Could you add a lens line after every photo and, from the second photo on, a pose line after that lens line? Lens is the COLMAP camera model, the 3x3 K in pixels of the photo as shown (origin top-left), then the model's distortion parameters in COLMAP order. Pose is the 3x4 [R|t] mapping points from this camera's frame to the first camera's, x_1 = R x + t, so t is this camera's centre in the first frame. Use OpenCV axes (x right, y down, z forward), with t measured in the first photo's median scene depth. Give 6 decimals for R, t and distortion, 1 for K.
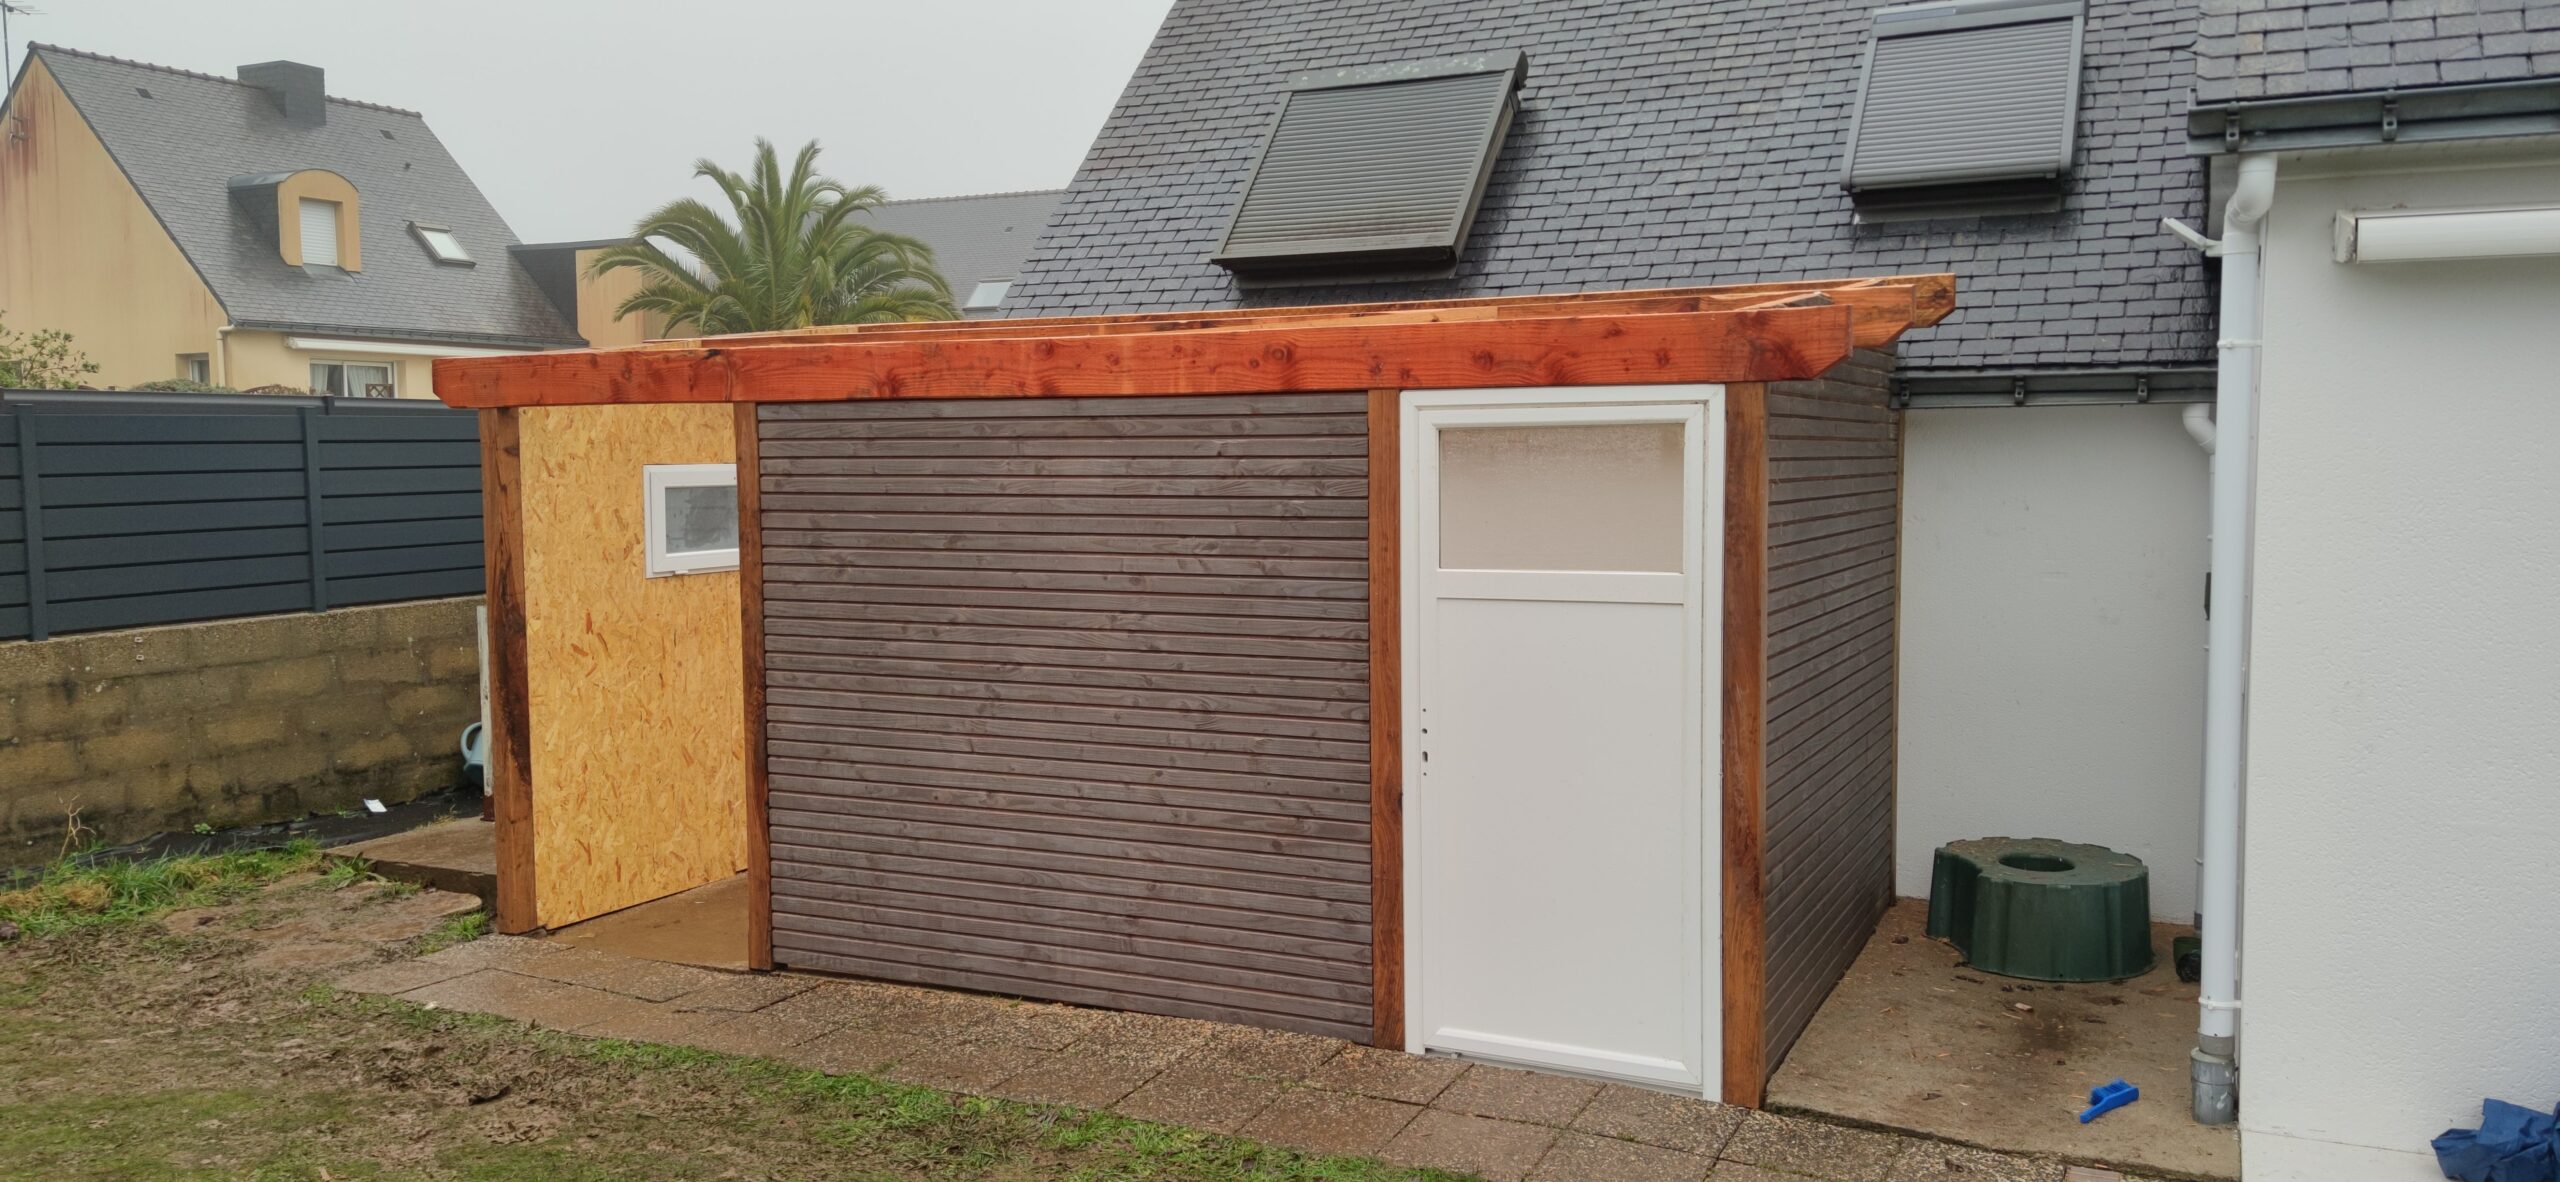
lens RADIAL K [[1889.3, 0, 1295.6], [0, 1889.3, 602.2], [0, 0, 1]] dist [-0.038573, -0.026566]
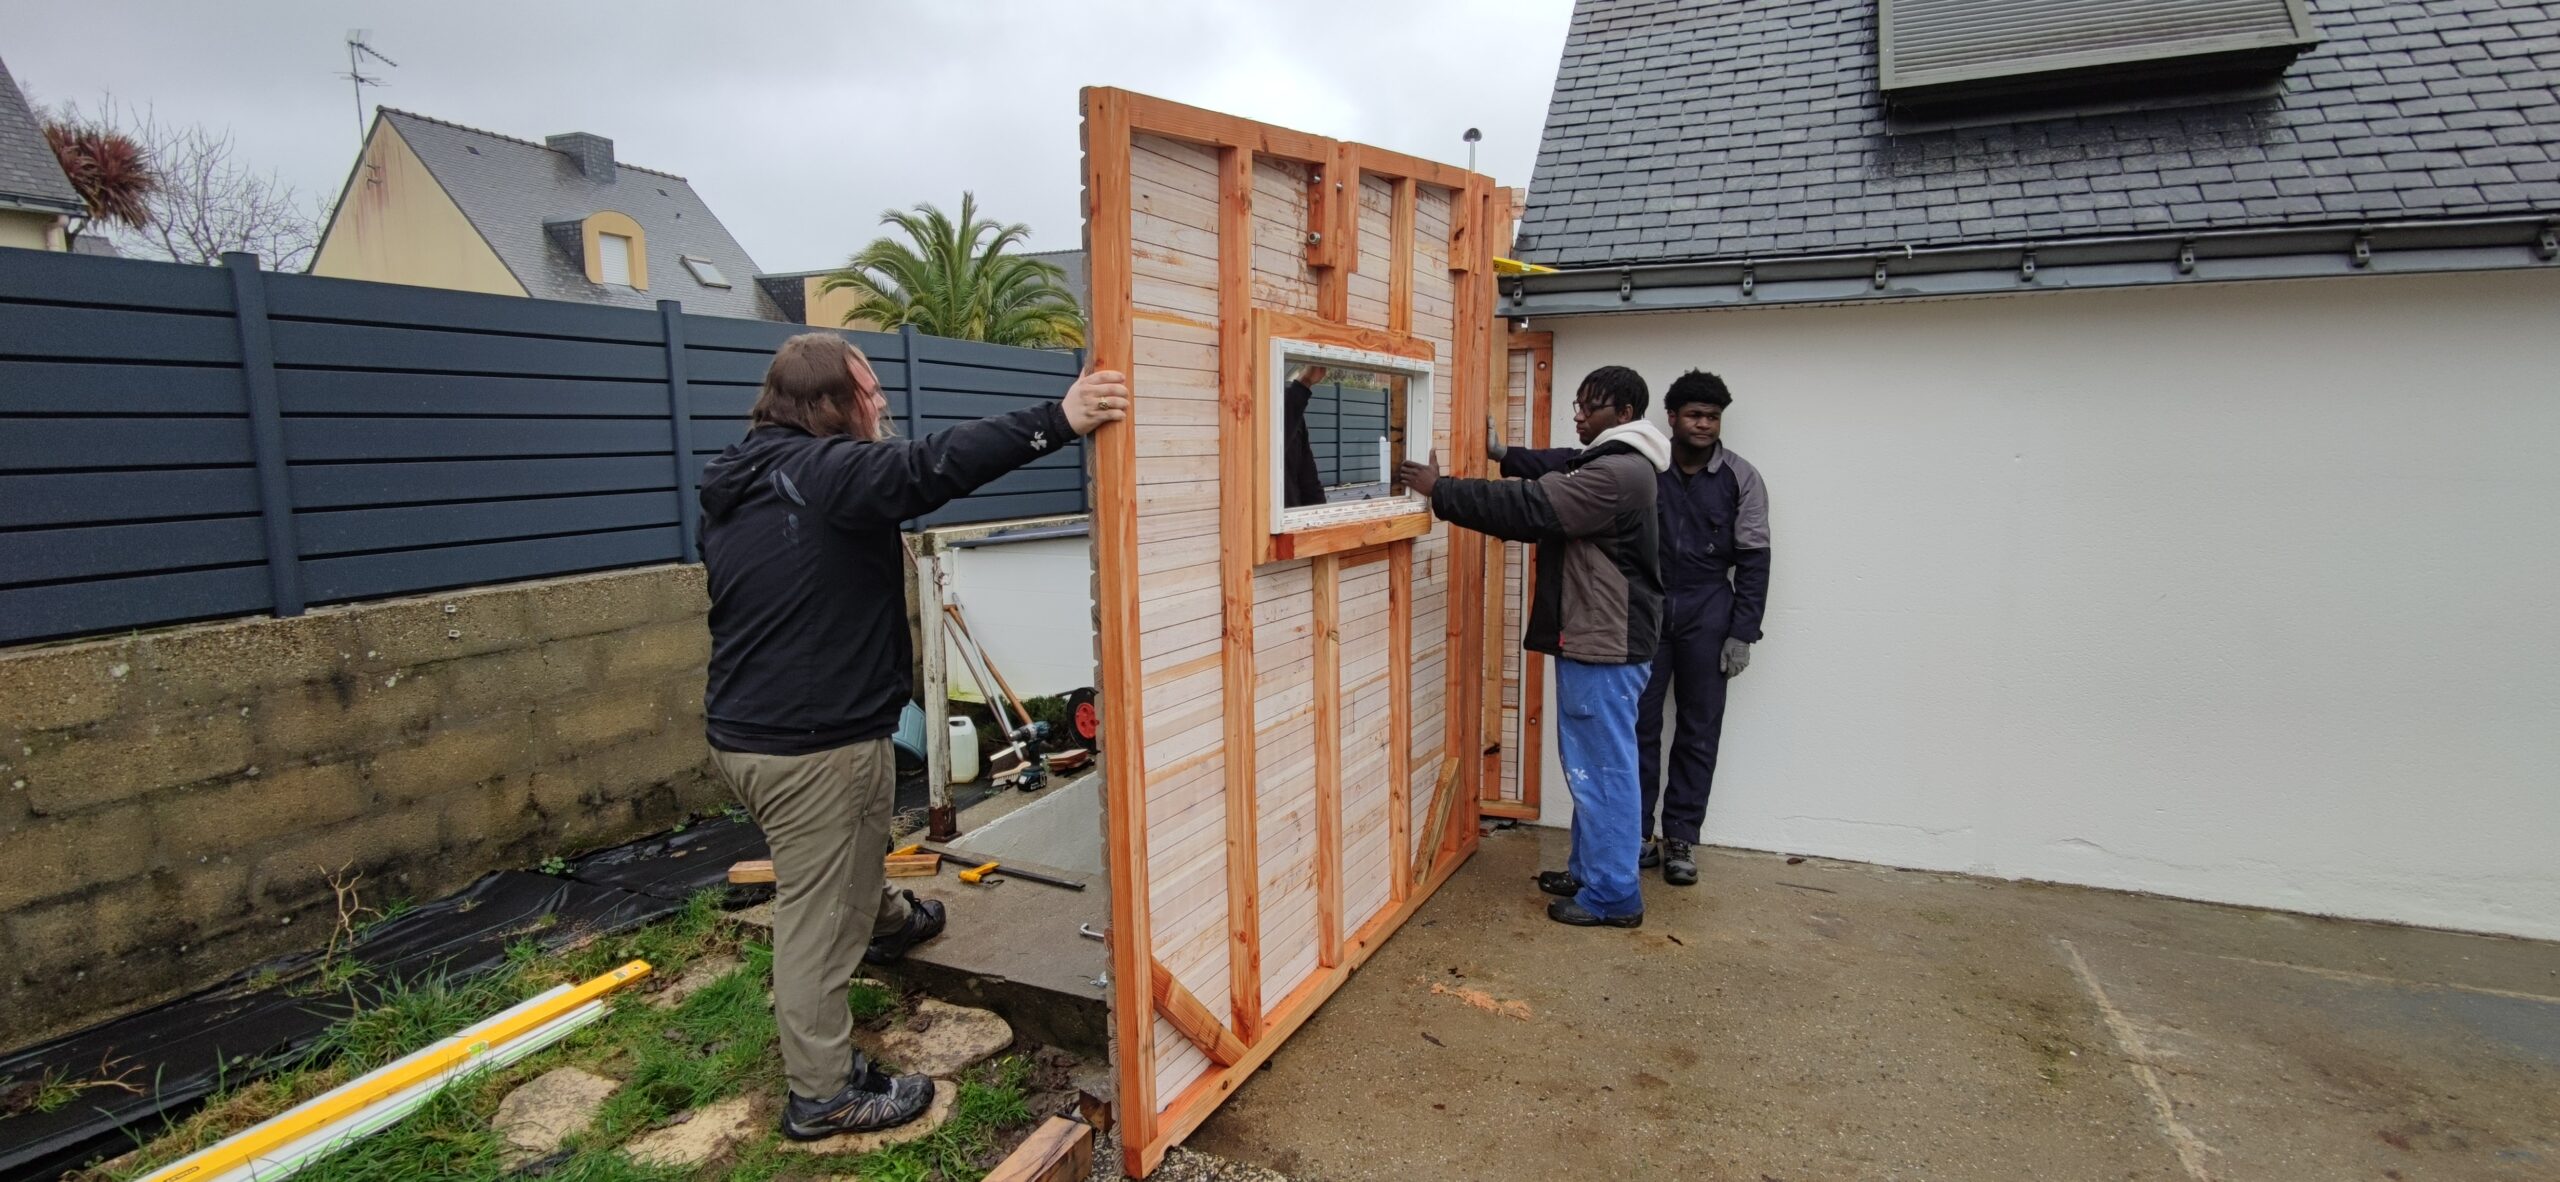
lens RADIAL K [[1273.3, 0, 1267.6], [0, 1273.3, 597.6], [0, 0, 1]] dist [0.000250, 0.001794]
pose [[0.999878, -0.008573, -0.013084, -0.278188], [0.009274, 0.998469, 0.054525, -0.006614], [0.012597, -0.054640, 0.998427, 0.471130]]
